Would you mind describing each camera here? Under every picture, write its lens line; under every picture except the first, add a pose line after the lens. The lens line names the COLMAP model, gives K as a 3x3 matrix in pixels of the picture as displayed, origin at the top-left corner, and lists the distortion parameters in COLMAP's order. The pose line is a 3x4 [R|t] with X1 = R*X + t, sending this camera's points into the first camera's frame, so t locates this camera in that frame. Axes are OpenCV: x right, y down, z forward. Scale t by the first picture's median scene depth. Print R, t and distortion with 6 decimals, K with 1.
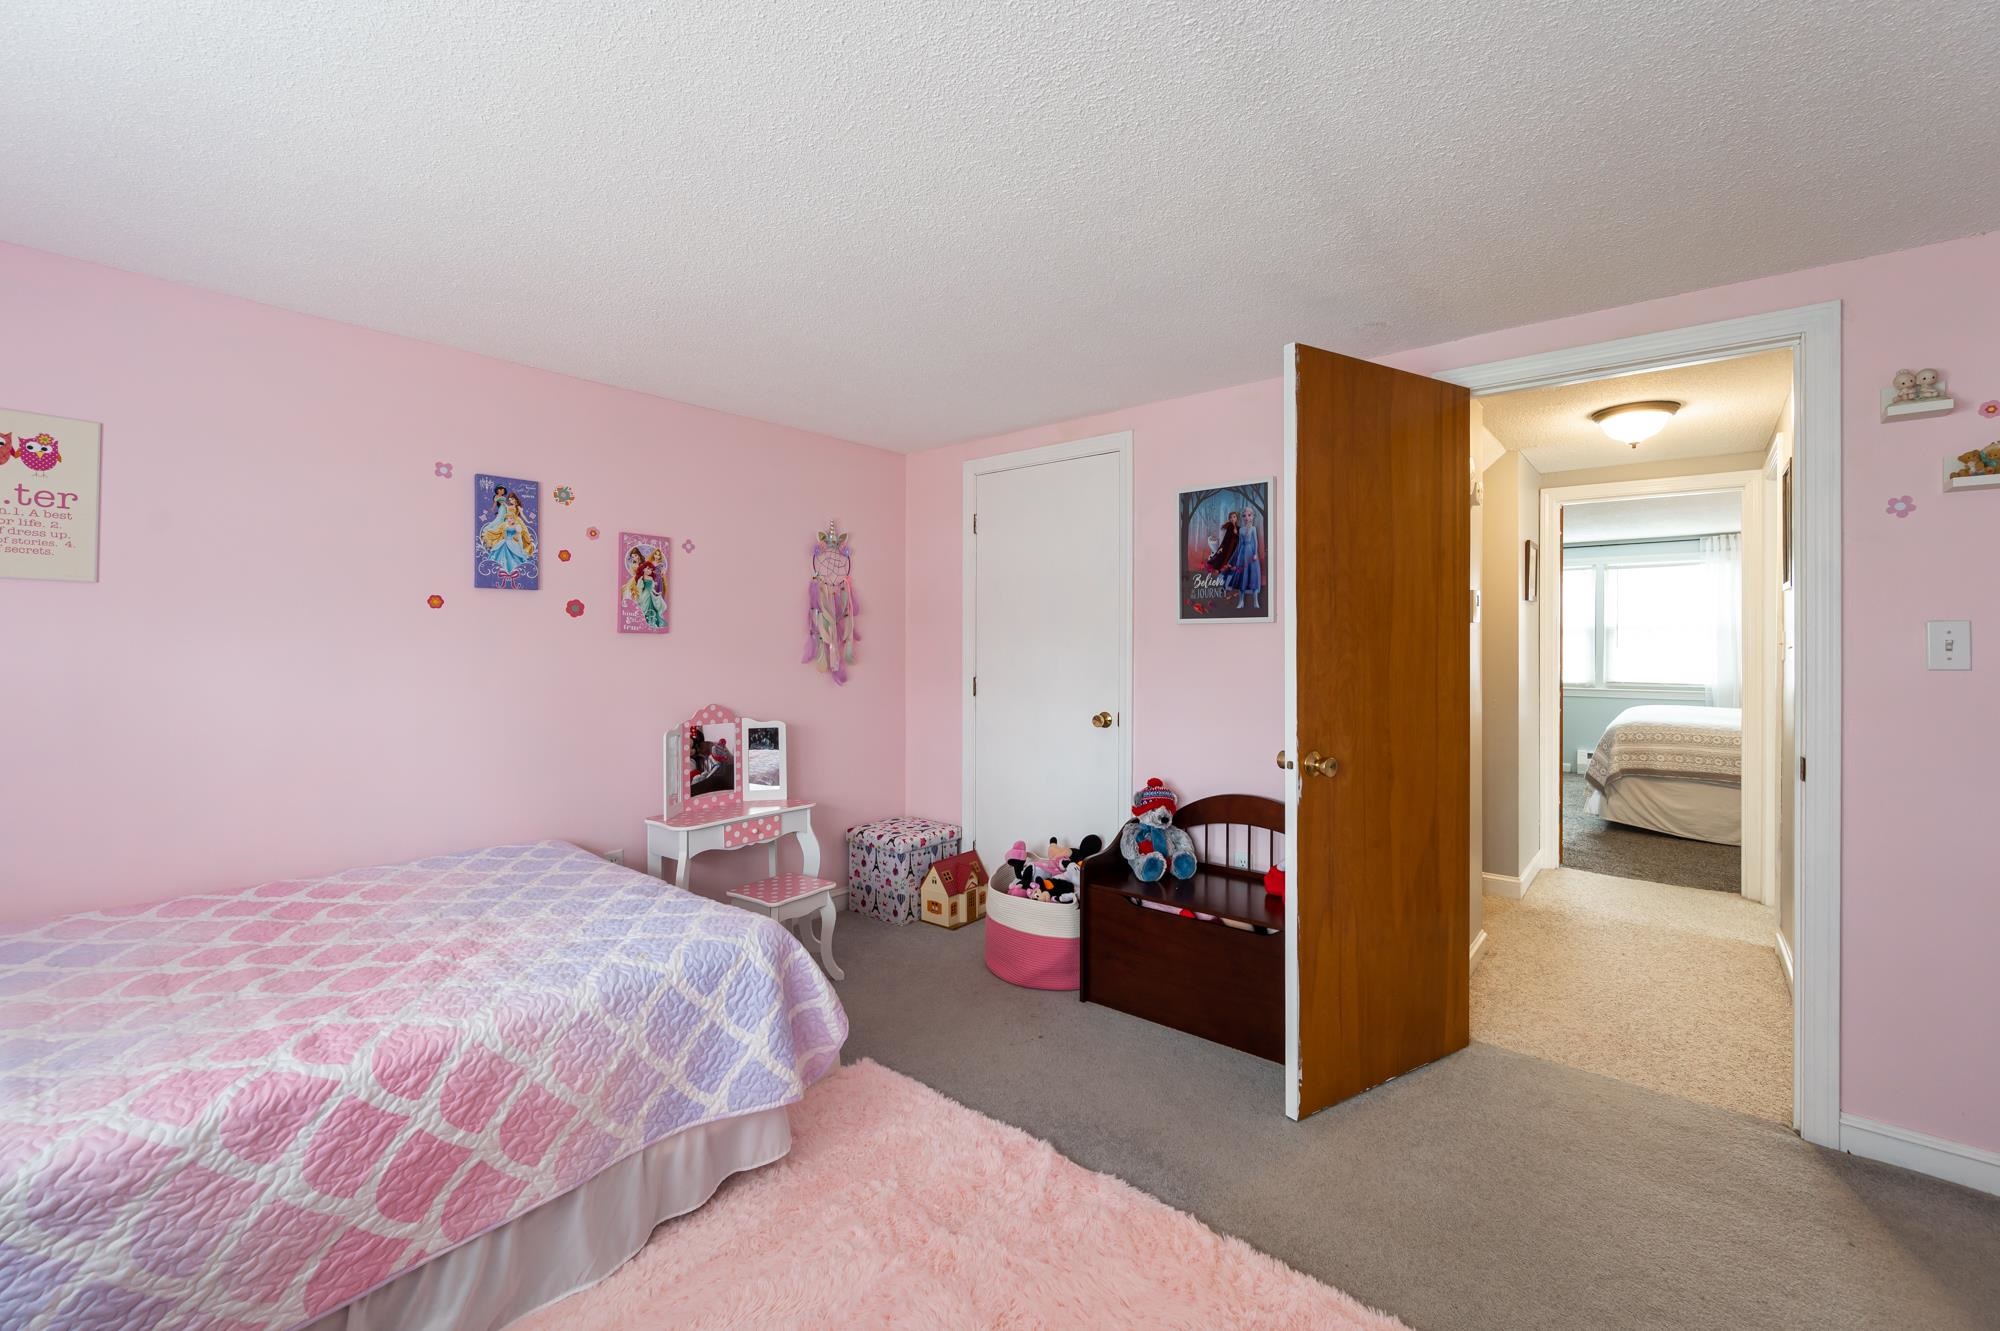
lens RADIAL K [[814.9, 0, 1001.2], [0, 814.9, 649.7], [0, 0, 1]] dist [0.000293, -0.000443]
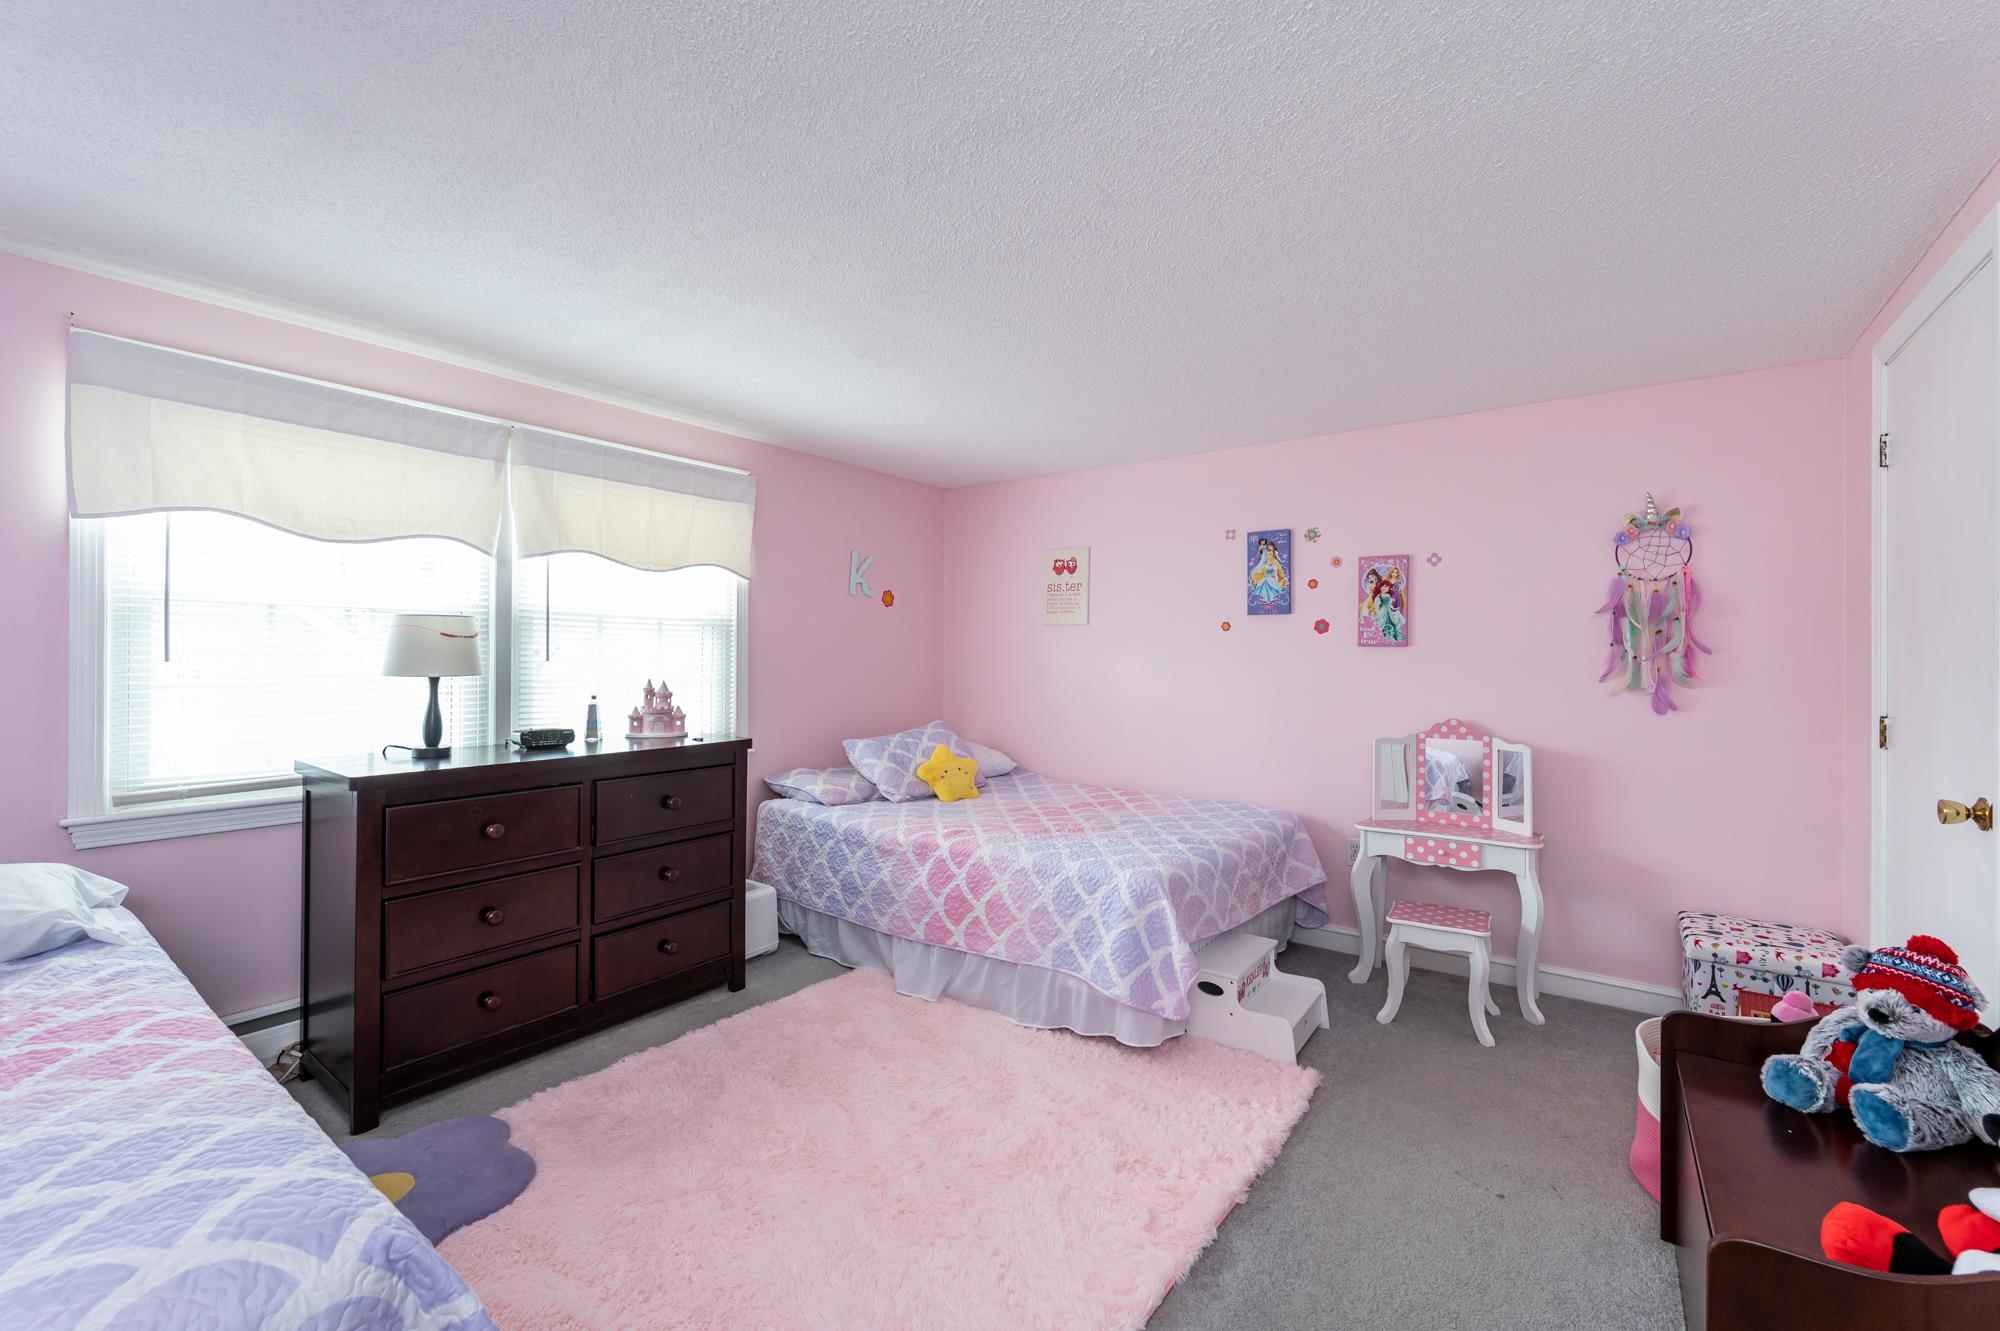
lens RADIAL K [[814.9, 0, 999.1], [0, 814.9, 661.0], [0, 0, 1]] dist [0.000293, -0.000443]
pose [[0.084876, 0.005762, -0.996375, 0.646583], [-0.014390, 0.999886, 0.004557, 0.001721], [0.996288, 0.013951, 0.084950, 0.428964]]
